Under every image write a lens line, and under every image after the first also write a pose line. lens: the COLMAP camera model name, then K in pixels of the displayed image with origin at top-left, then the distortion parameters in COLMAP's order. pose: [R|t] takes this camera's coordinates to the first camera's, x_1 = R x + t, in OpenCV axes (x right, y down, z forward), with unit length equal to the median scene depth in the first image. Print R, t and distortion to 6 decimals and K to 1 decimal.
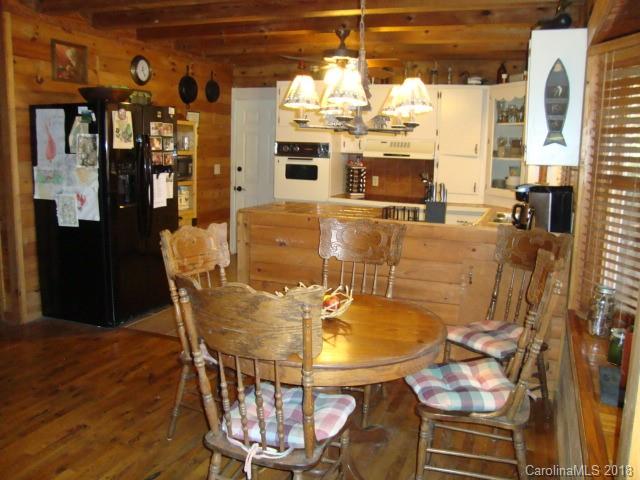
lens RADIAL K [[572.5, 0, 320.0], [0, 572.5, 240.0], [0, 0, 1]] dist [-0.203284, 0.210158]
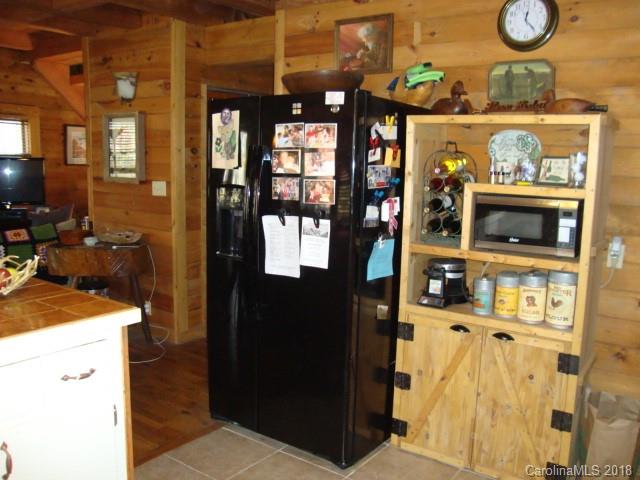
lens RADIAL K [[572.5, 0, 320.0], [0, 572.5, 240.0], [0, 0, 1]] dist [-0.203284, 0.210158]
pose [[-0.244956, 0.104102, -0.963929, 0.244147], [-0.186484, 0.970595, 0.152211, -0.182605], [0.951431, 0.217042, -0.218340, 1.132421]]
